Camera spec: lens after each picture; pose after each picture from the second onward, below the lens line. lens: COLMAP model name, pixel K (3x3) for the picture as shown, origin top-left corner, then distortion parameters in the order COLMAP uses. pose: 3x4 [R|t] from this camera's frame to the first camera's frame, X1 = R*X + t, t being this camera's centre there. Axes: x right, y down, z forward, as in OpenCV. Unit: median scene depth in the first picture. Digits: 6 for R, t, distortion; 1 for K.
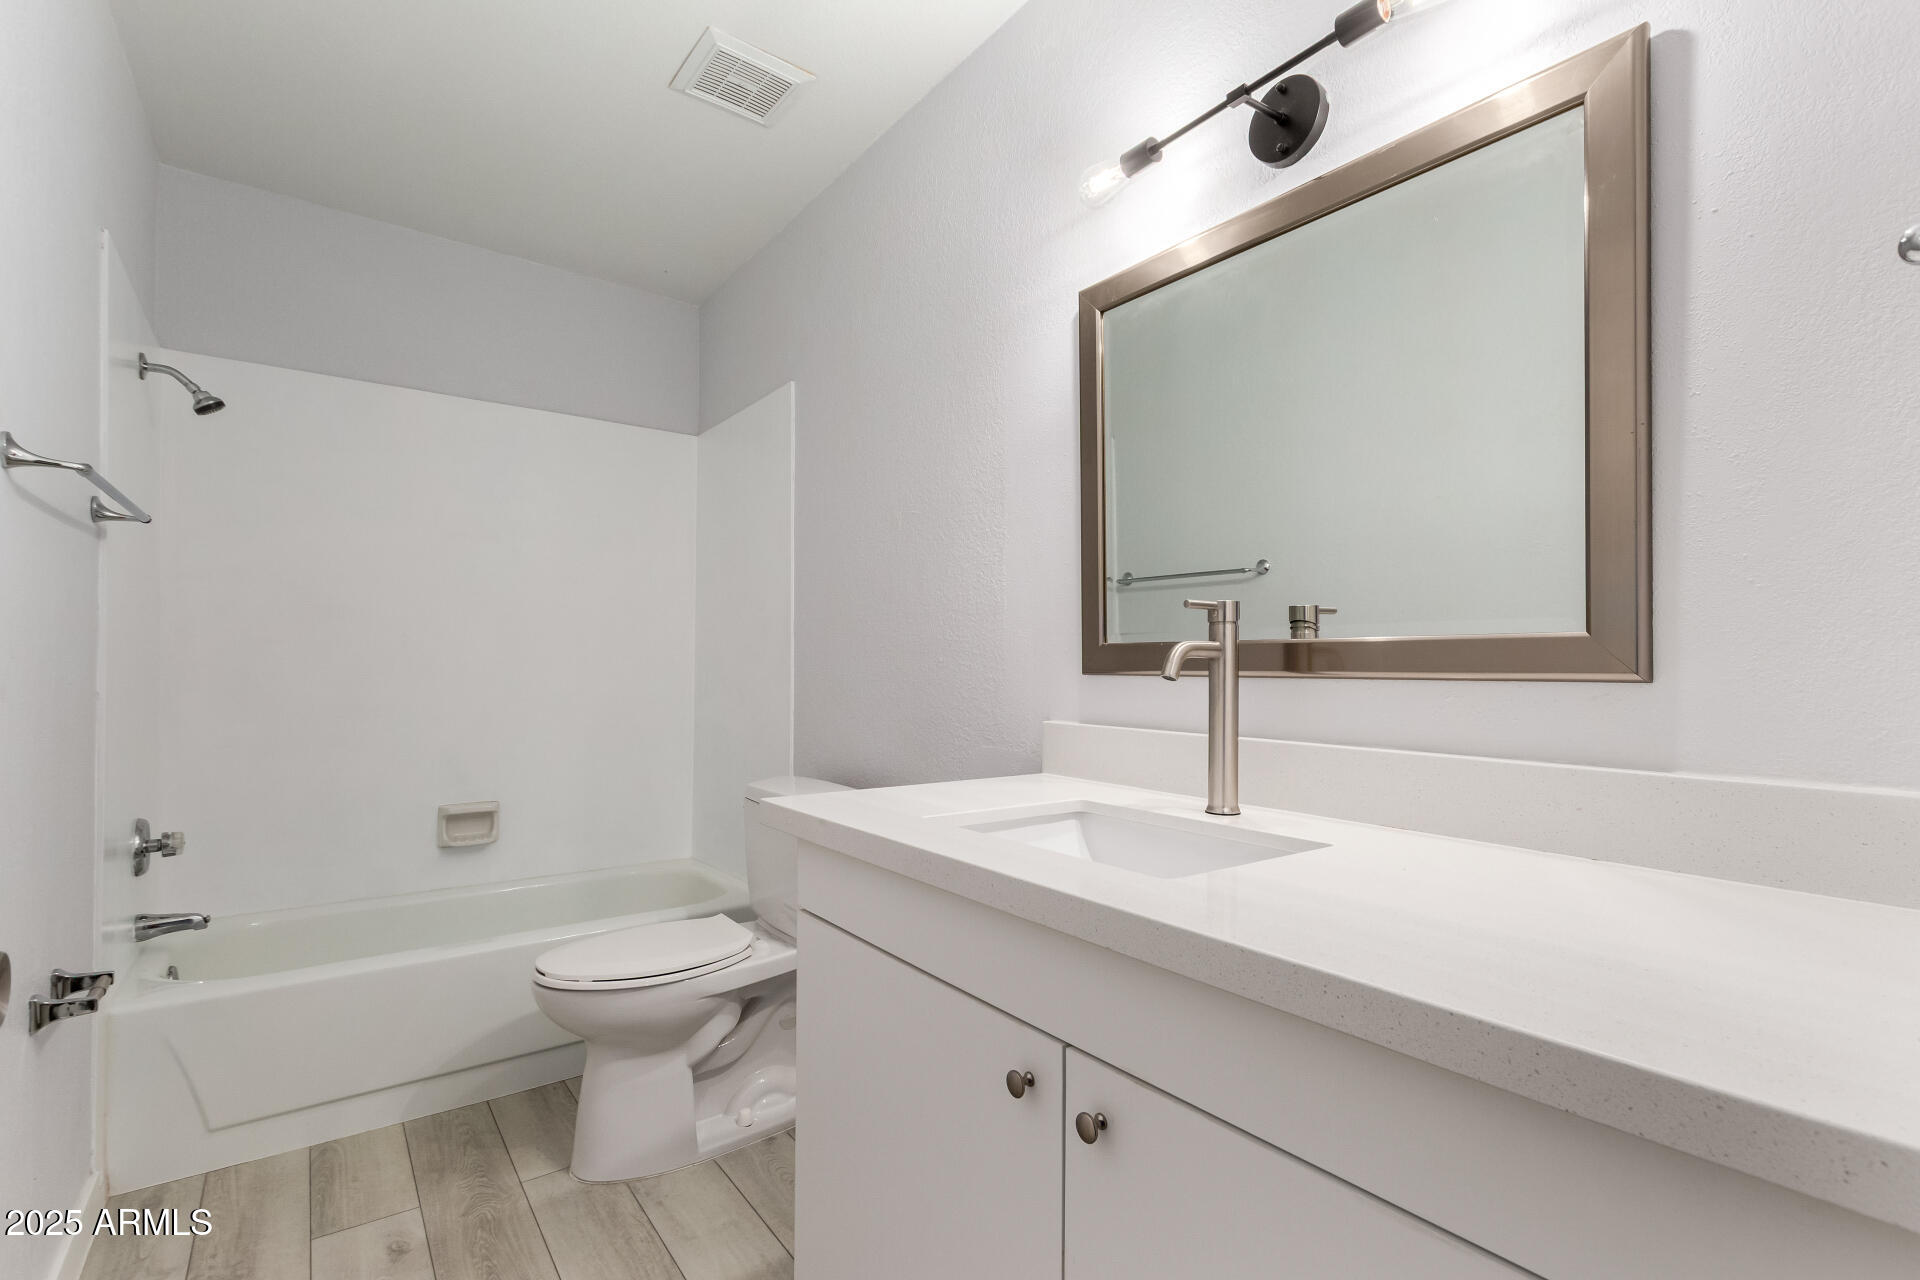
lens RADIAL K [[903.6, 0, 966.3], [0, 903.6, 663.9], [0, 0, 1]] dist [0.022576, -0.010003]
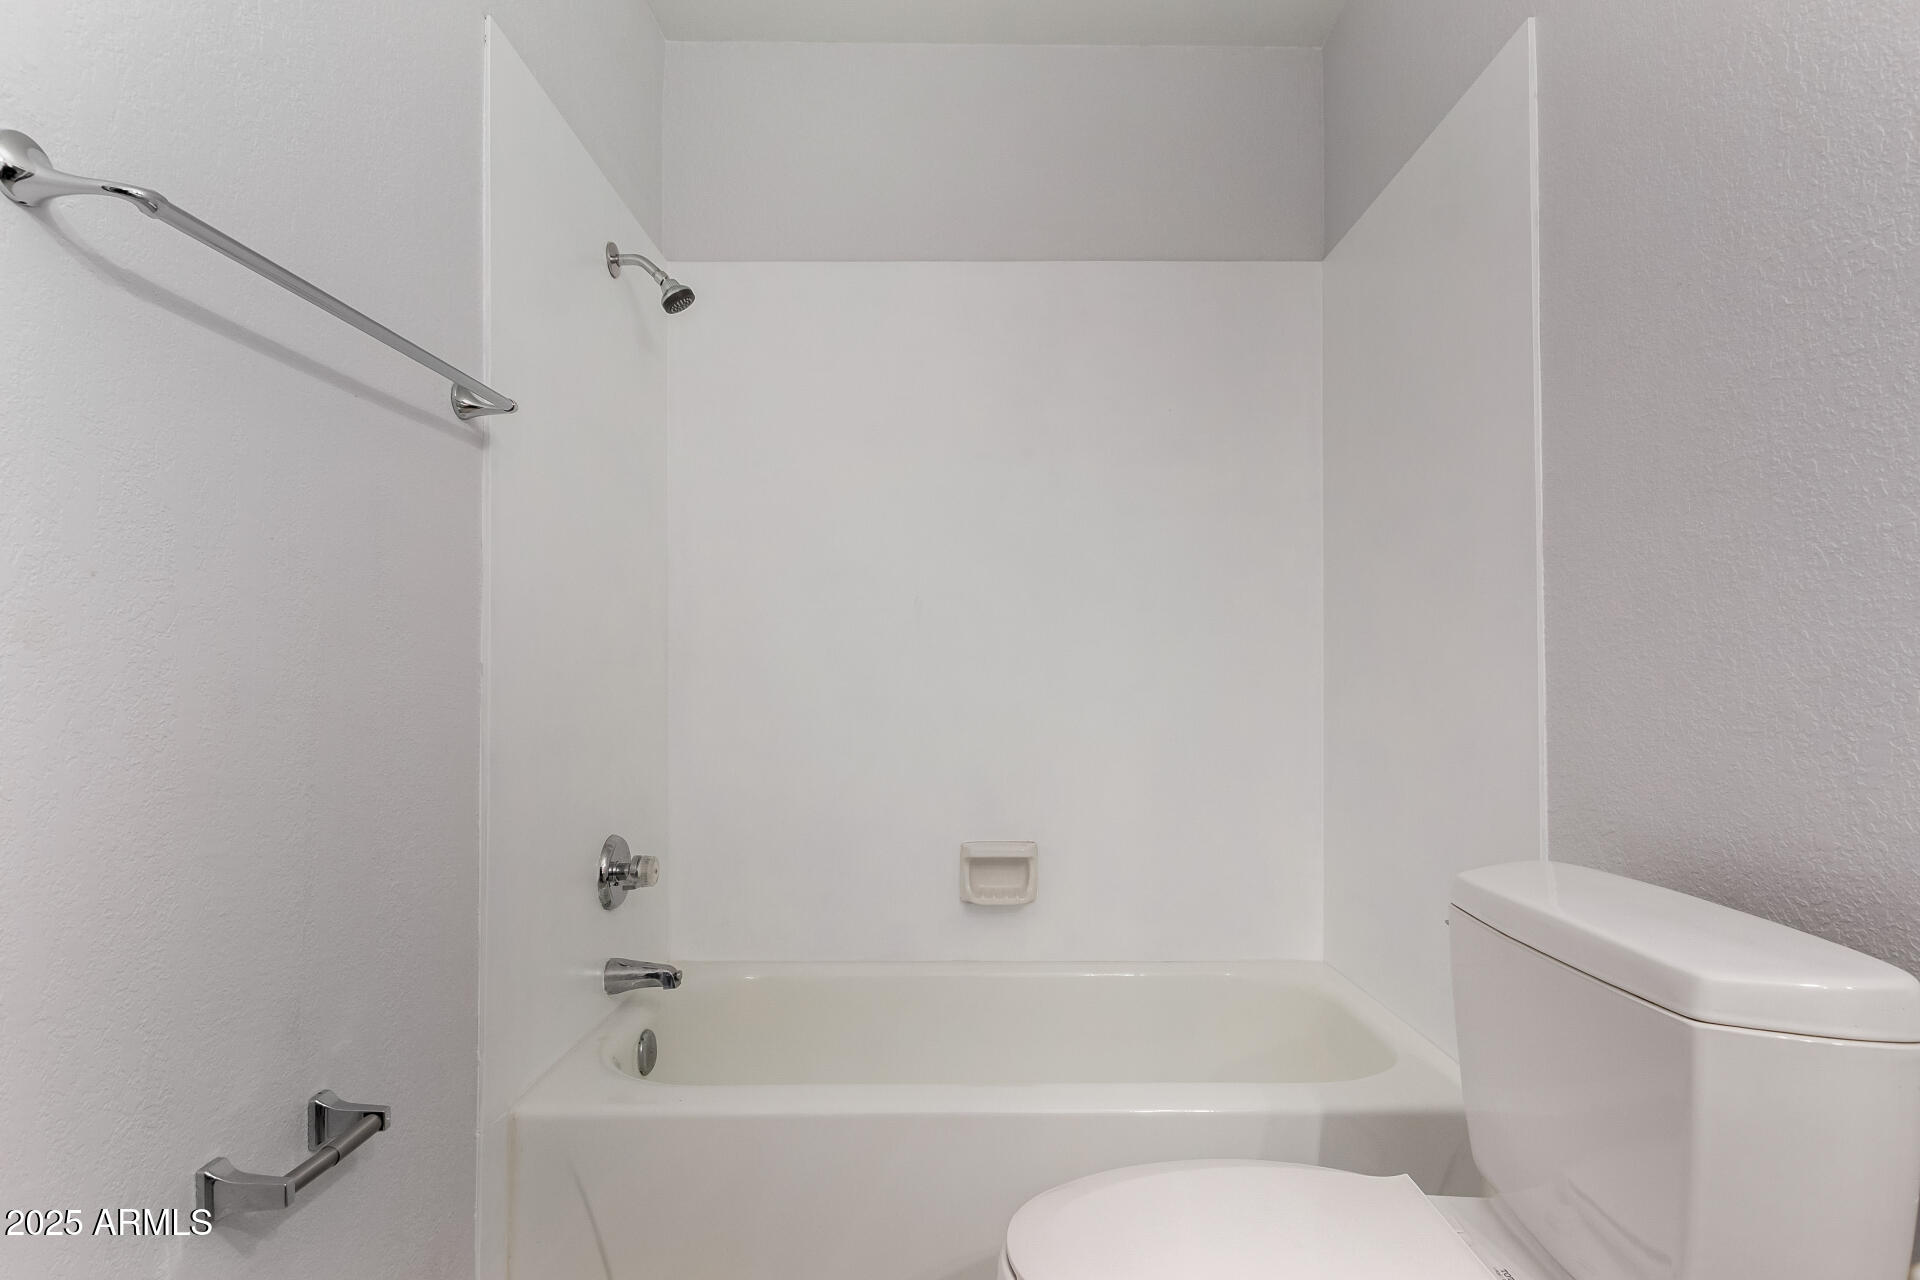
lens RADIAL K [[933.7, 0, 985.6], [0, 933.7, 652.3], [0, 0, 1]] dist [-0.000816, -0.000163]
pose [[0.810185, -0.022378, -0.585747, -0.136845], [0.006248, 0.999544, -0.029544, 0.030197], [0.586141, 0.020277, 0.809955, 0.421569]]
